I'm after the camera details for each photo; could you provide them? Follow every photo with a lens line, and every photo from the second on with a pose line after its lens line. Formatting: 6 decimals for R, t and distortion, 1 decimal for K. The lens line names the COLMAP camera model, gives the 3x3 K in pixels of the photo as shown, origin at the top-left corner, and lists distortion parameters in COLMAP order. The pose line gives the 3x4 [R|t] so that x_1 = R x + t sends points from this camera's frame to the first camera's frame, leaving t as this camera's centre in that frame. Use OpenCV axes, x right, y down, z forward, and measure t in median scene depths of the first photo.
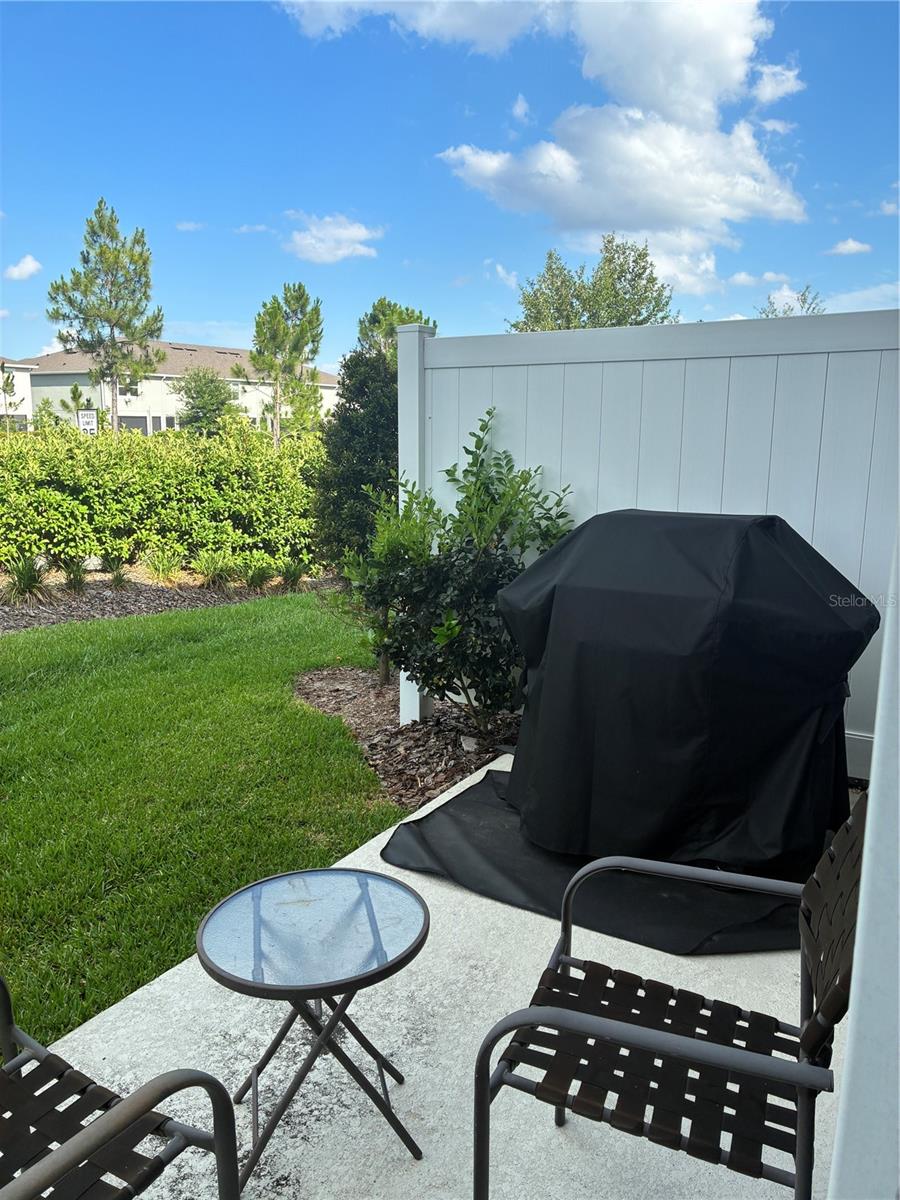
lens RADIAL K [[907.6, 0, 442.5], [0, 907.6, 598.2], [0, 0, 1]] dist [0.043762, -0.055059]
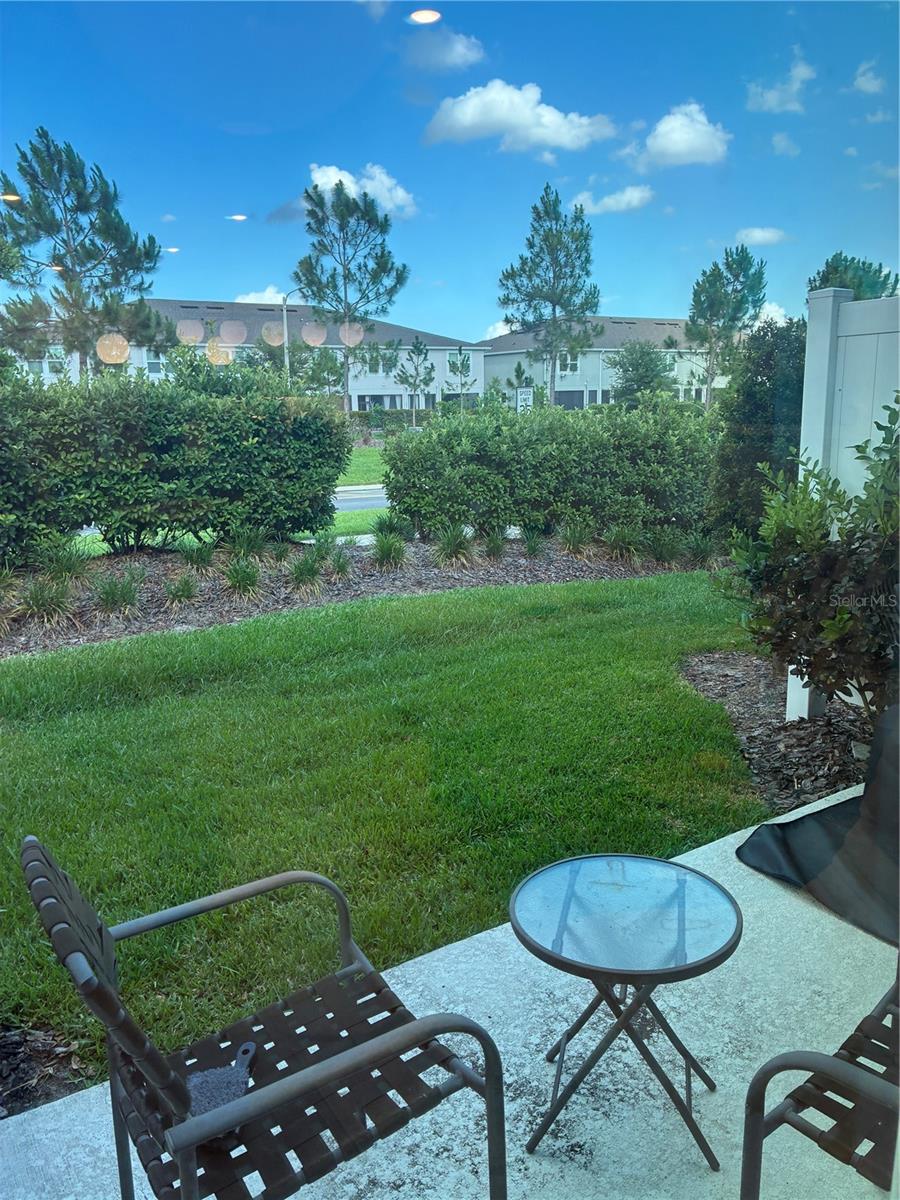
lens RADIAL K [[907.6, 0, 458.1], [0, 907.6, 600.9], [0, 0, 1]] dist [0.043762, -0.055059]
pose [[0.902722, 0.071019, -0.424323, 0.037728], [-0.057076, 0.997333, 0.045499, -0.006336], [0.426423, -0.016855, 0.904367, 0.008013]]
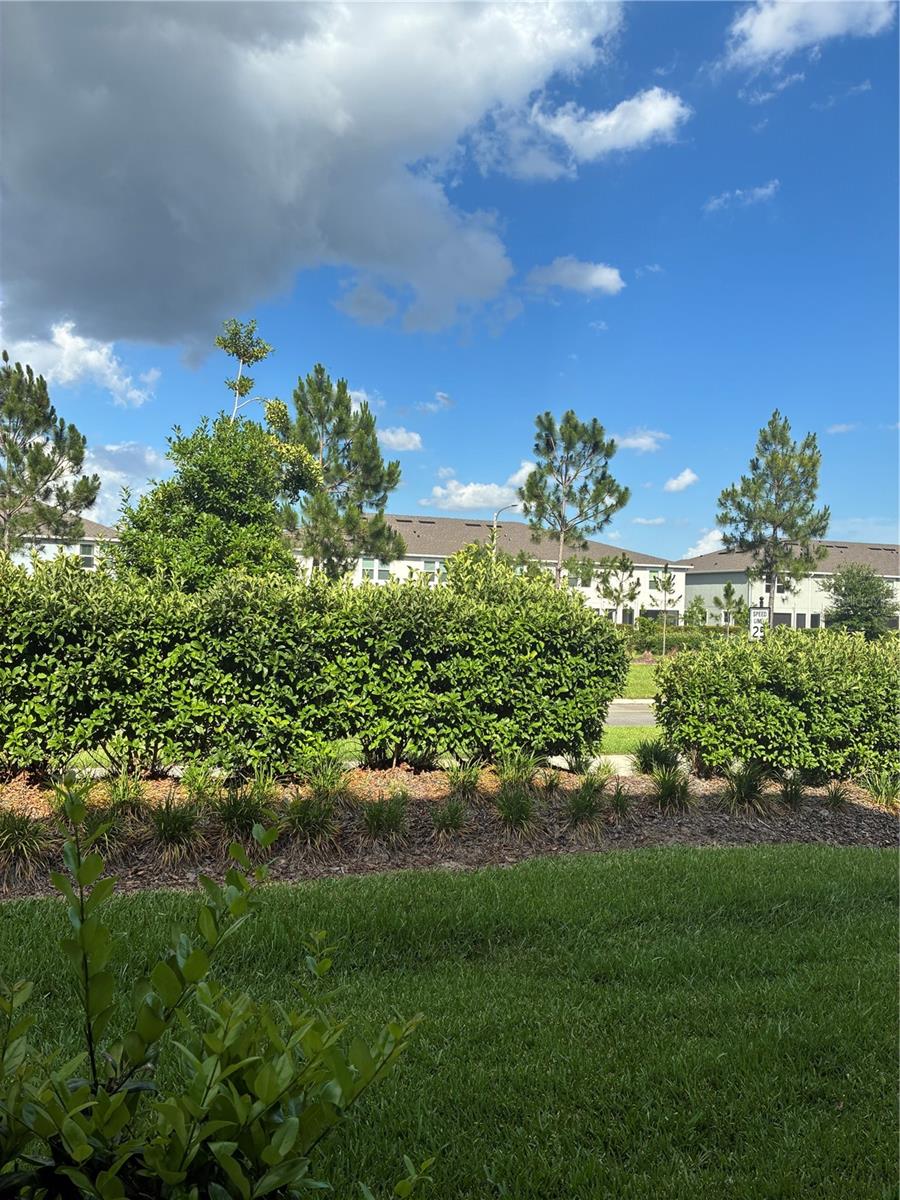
lens RADIAL K [[907.6, 0, 432.5], [0, 907.6, 560.7], [0, 0, 1]] dist [0.043762, -0.055059]
pose [[0.785498, -0.019066, -0.618571, -0.208265], [-0.136342, 0.969636, -0.203022, -0.020685], [0.603659, 0.243810, 0.759047, 0.060463]]
